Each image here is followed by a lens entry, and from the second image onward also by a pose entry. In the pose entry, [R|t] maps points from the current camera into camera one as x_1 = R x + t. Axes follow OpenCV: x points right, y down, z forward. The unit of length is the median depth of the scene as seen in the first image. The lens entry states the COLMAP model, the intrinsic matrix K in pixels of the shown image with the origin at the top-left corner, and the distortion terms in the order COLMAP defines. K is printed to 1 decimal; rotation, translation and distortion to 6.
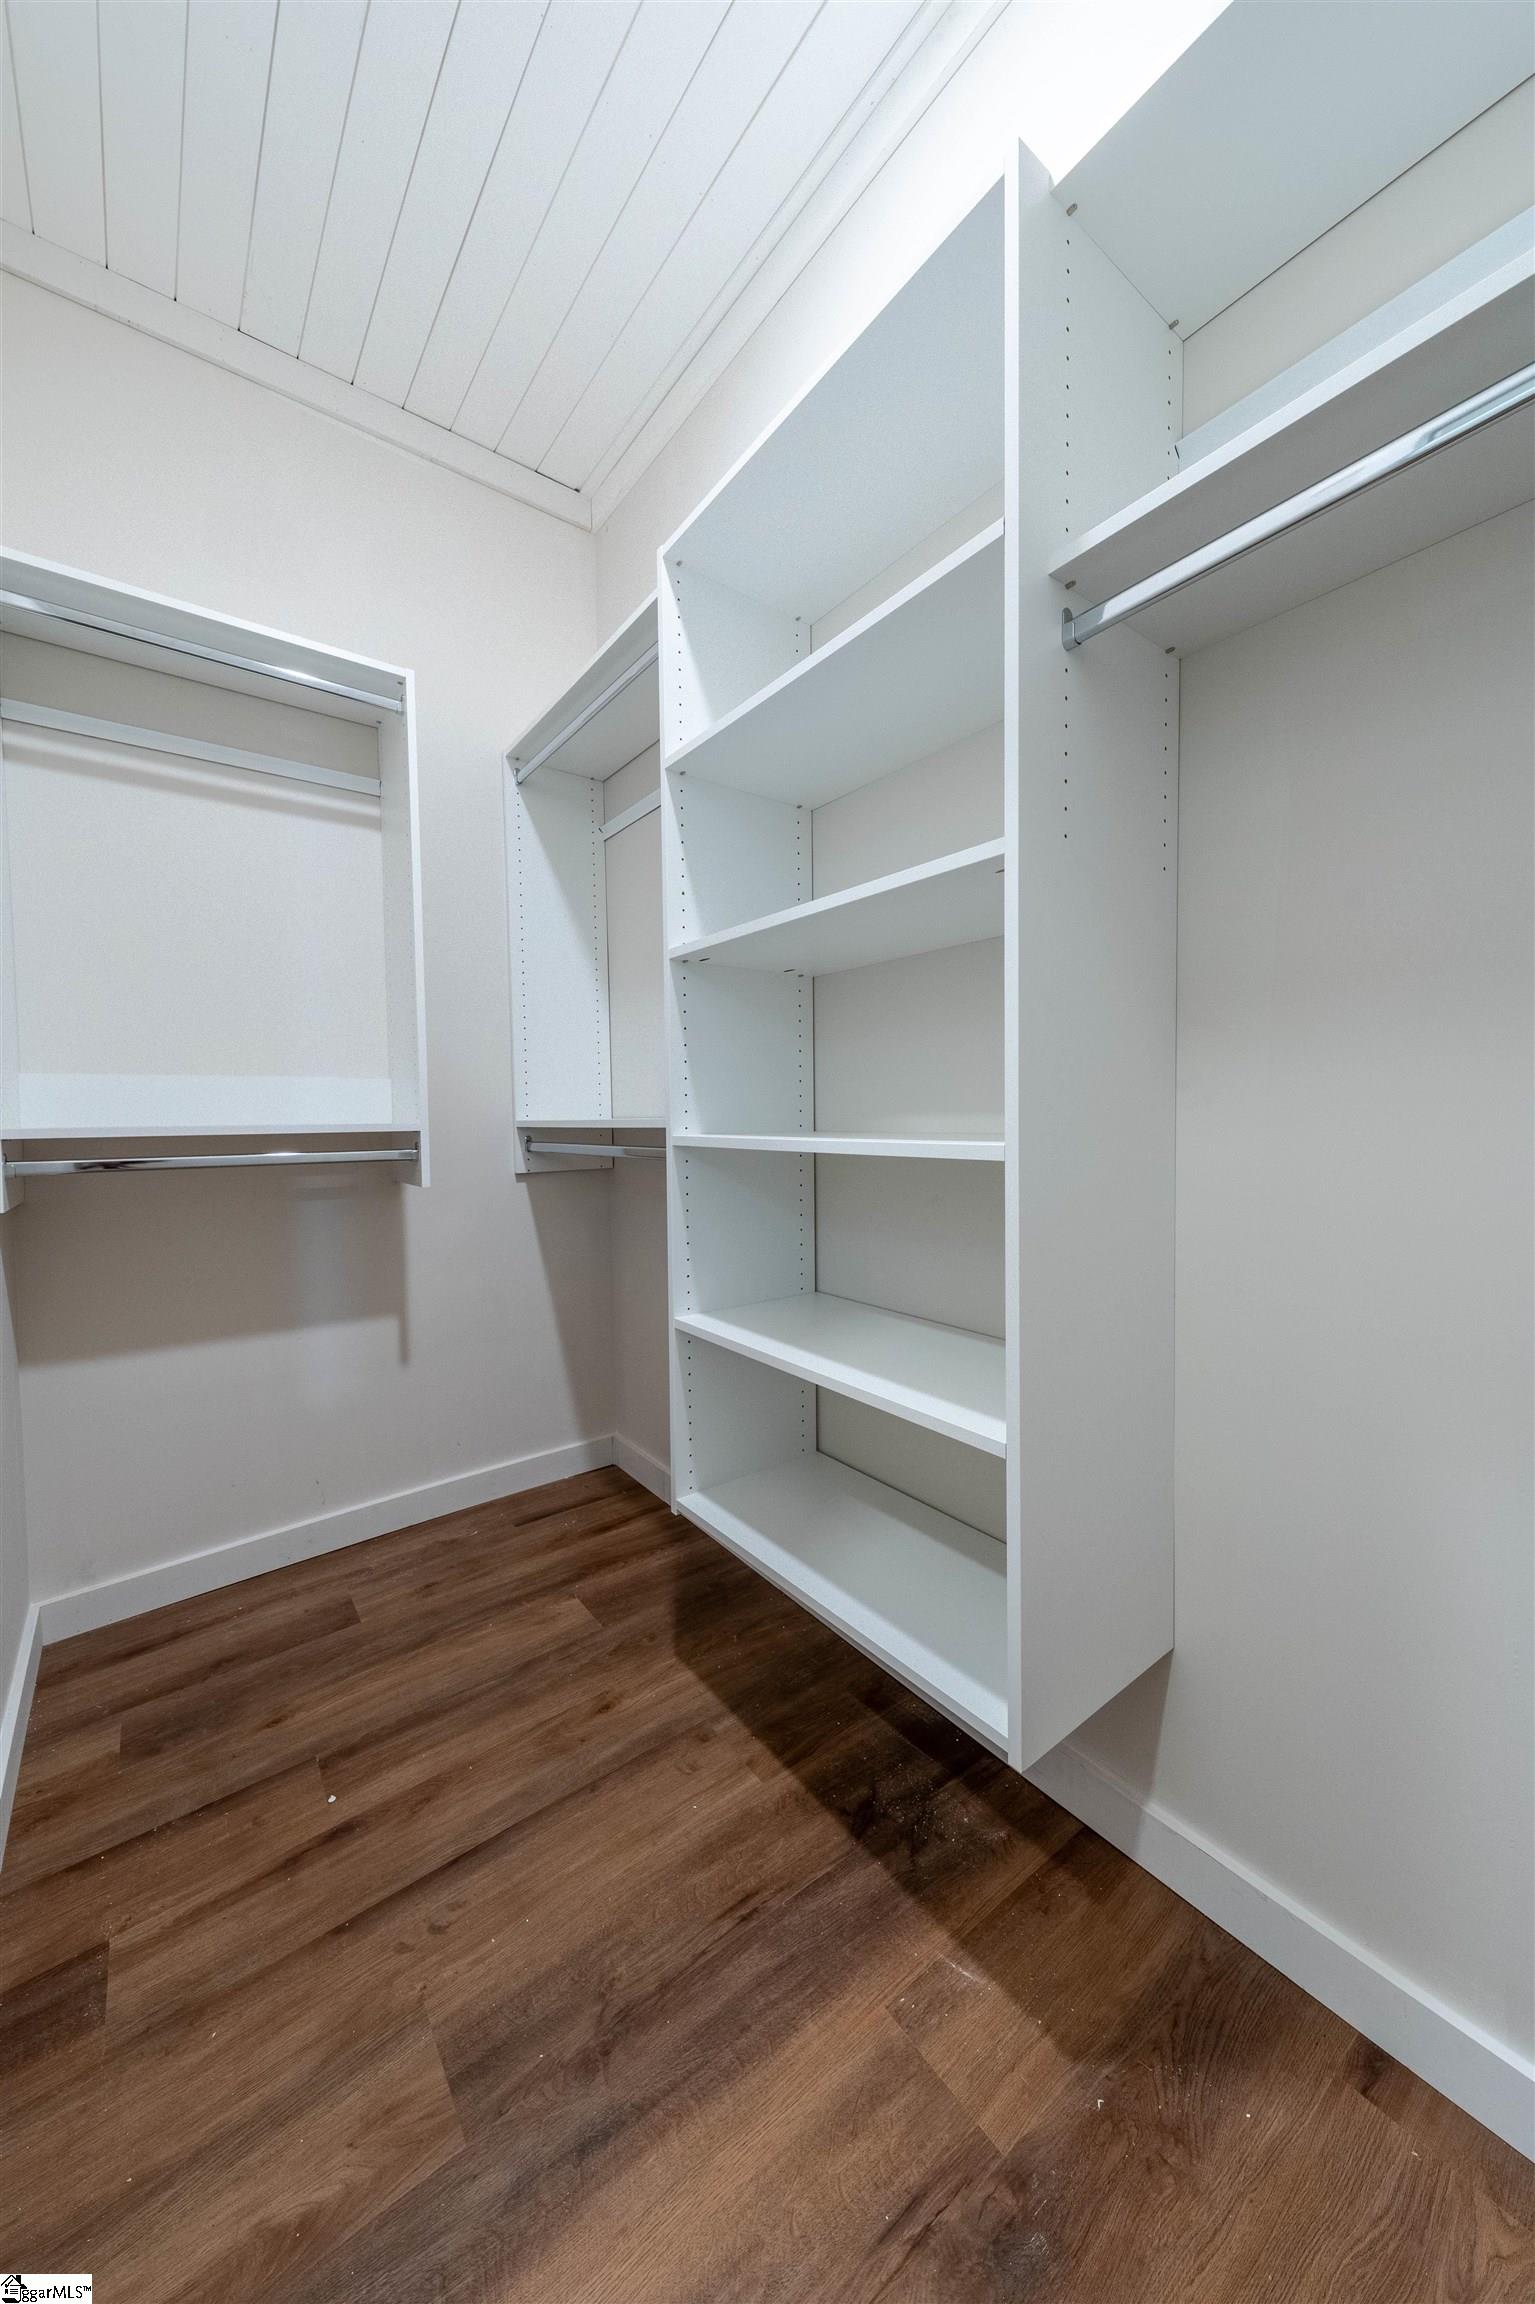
lens RADIAL K [[824.8, 0, 771.7], [0, 824.8, 1139.7], [0, 0, 1]] dist [0.016751, -0.003356]
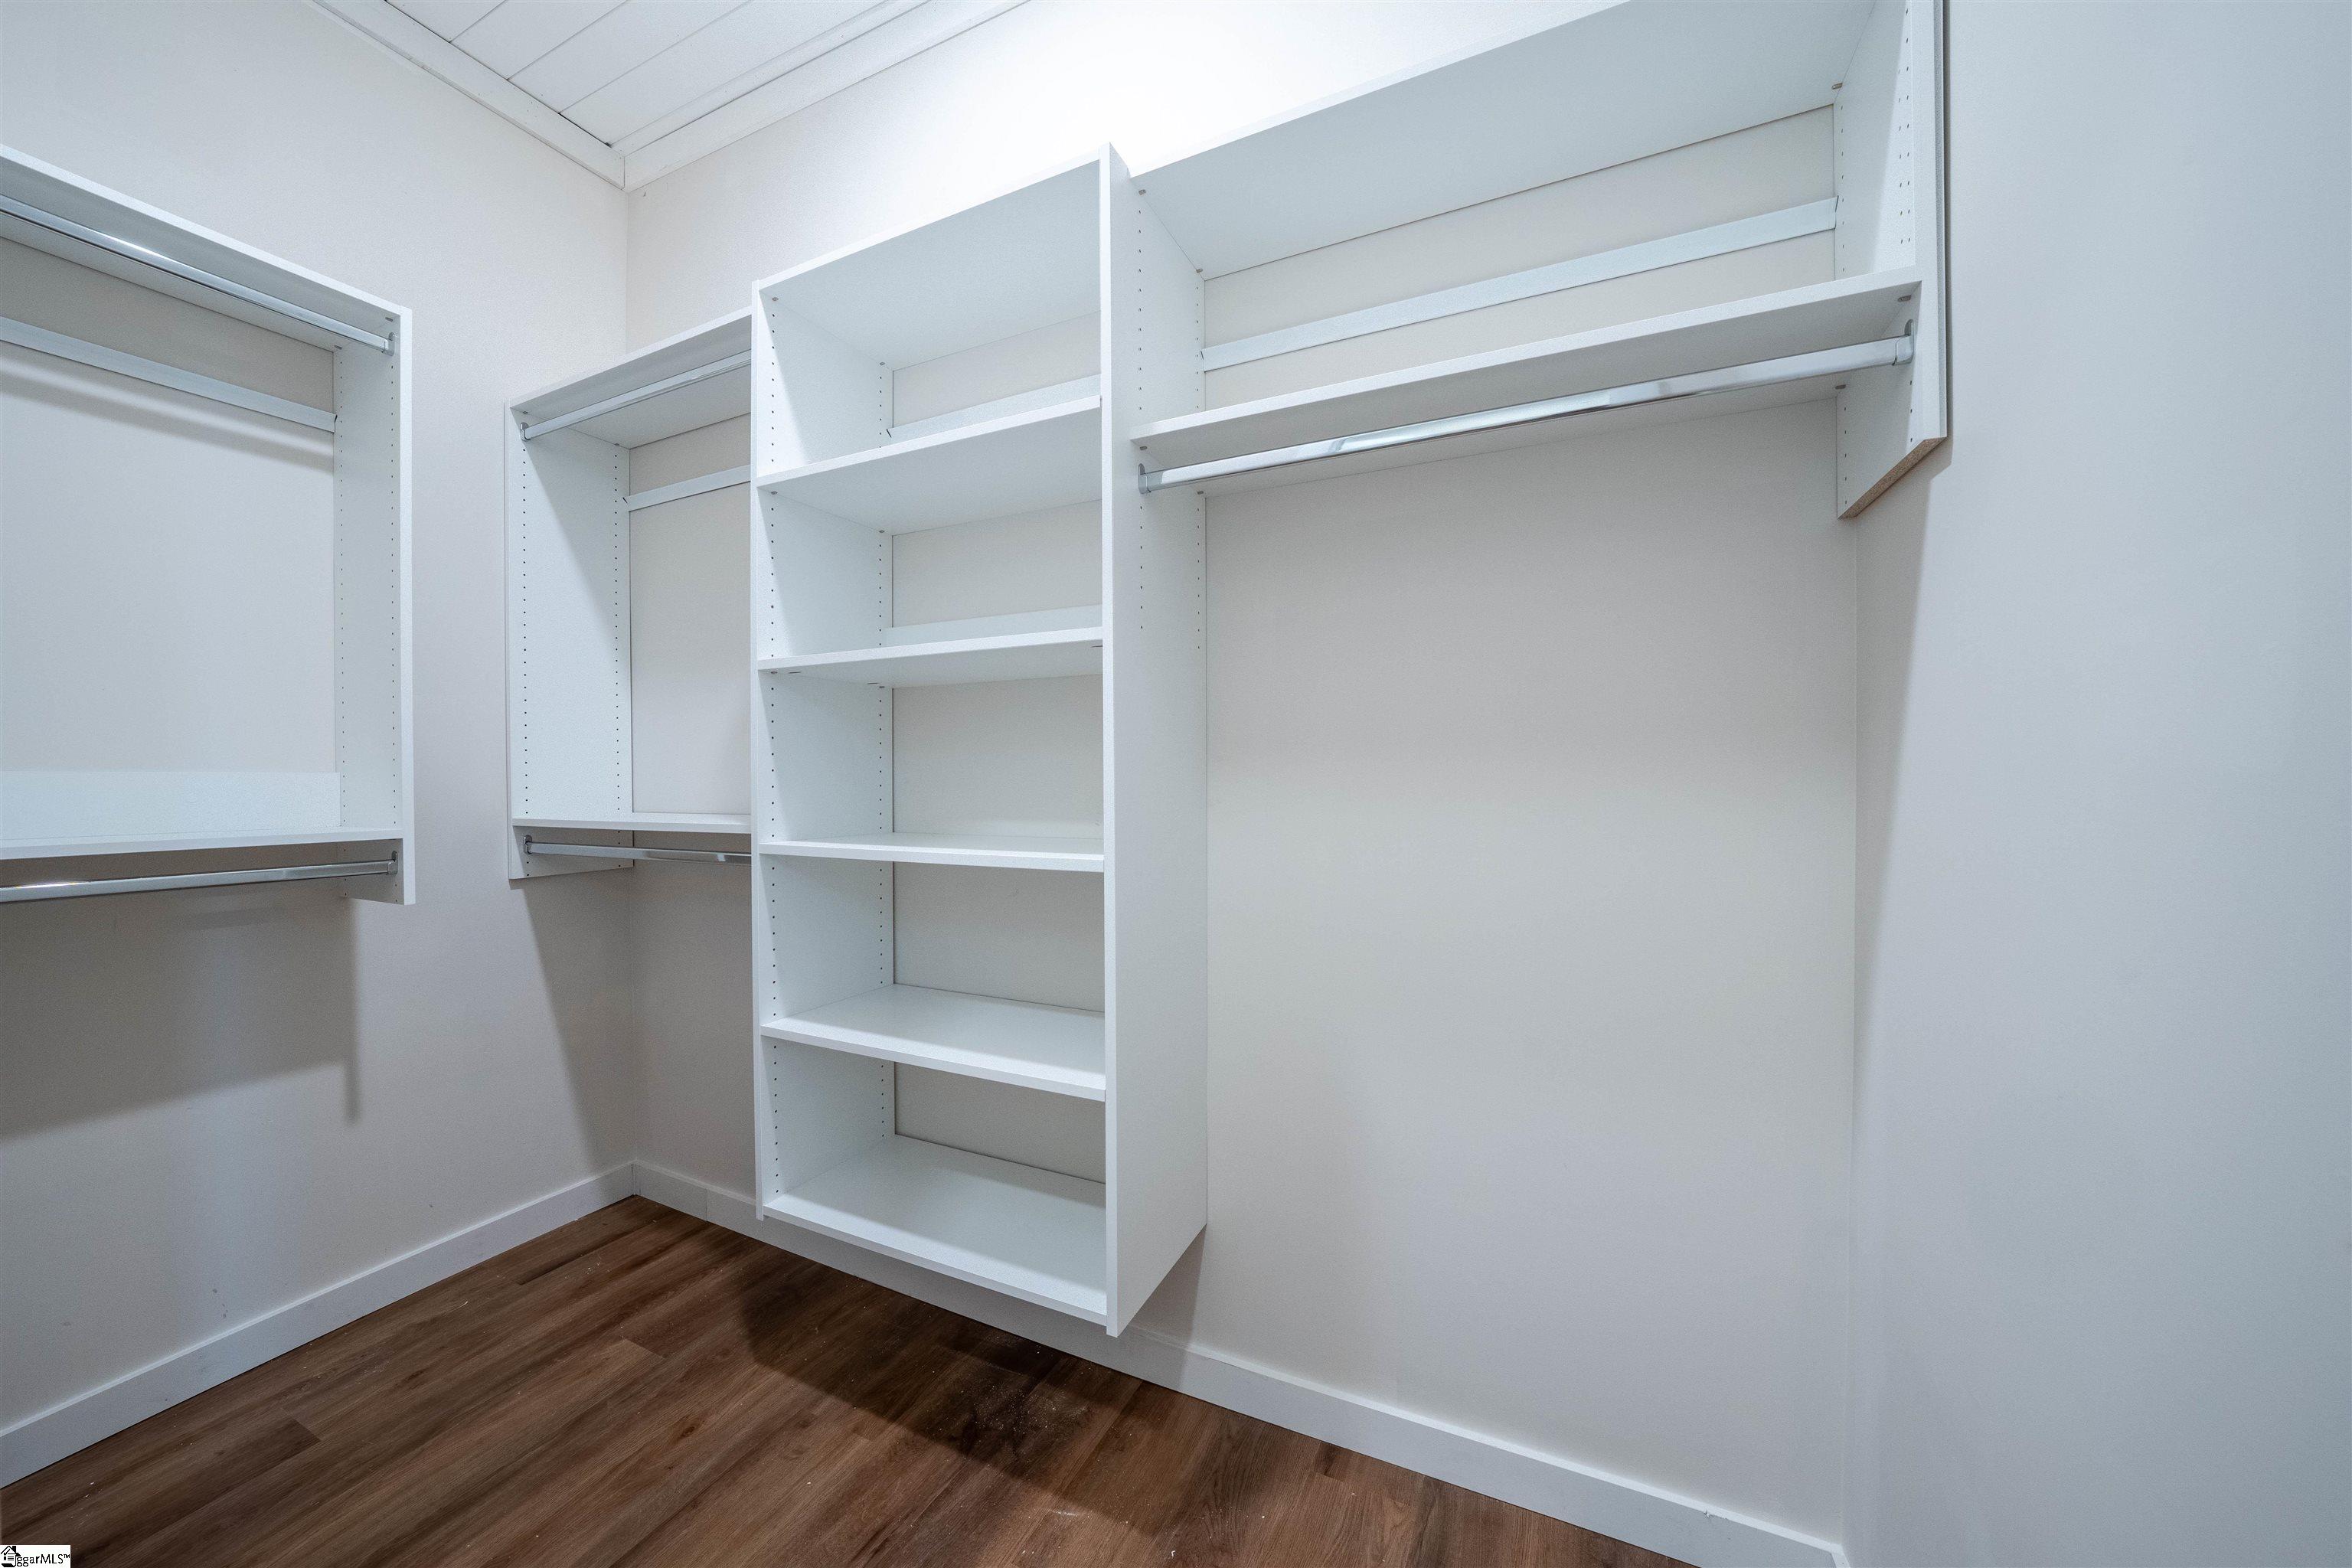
lens RADIAL K [[819.5, 0, 1176.0], [0, 819.5, 784.0], [0, 0, 1]] dist [-0.029333, 0.006566]
pose [[0.887506, 0.006842, 0.460746, -0.126910], [0.008451, 0.999480, -0.031122, -0.042853], [-0.460719, 0.031515, 0.886986, -0.121802]]
